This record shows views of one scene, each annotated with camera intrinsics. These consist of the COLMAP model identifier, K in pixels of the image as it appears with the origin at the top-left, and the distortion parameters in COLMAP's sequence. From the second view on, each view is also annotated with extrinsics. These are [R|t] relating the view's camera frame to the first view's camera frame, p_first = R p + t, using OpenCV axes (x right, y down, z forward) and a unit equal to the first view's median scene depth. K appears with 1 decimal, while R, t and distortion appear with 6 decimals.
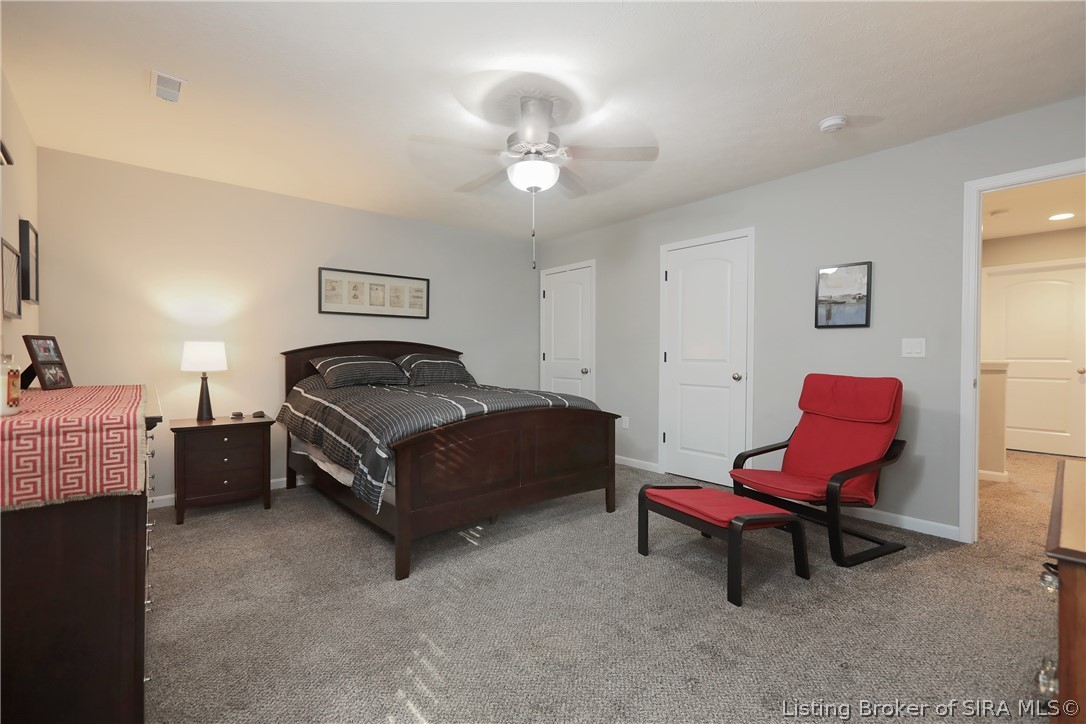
lens RADIAL K [[480.1, 0, 541.4], [0, 480.1, 363.0], [0, 0, 1]] dist [-0.011749, 0.005437]
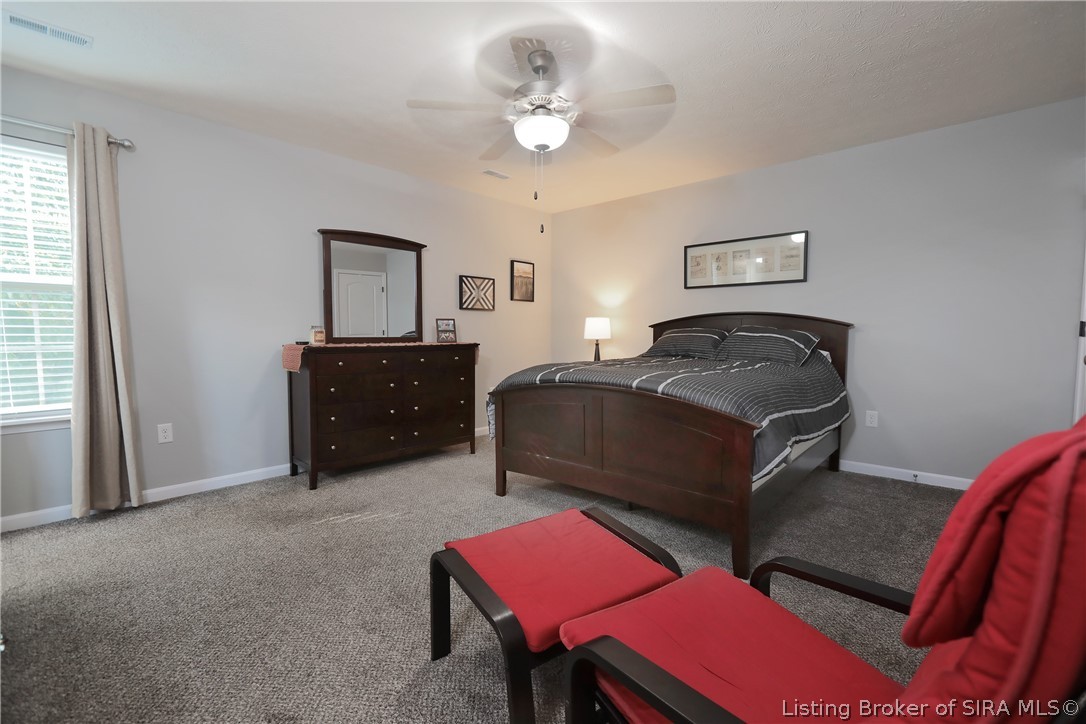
lens RADIAL K [[480.1, 0, 541.4], [0, 480.1, 363.0], [0, 0, 1]] dist [-0.011749, 0.005437]
pose [[0.146267, 0.061964, -0.987303, 0.672767], [-0.015542, 0.998057, 0.060337, 0.004032], [0.989123, 0.006519, 0.146946, 0.609030]]
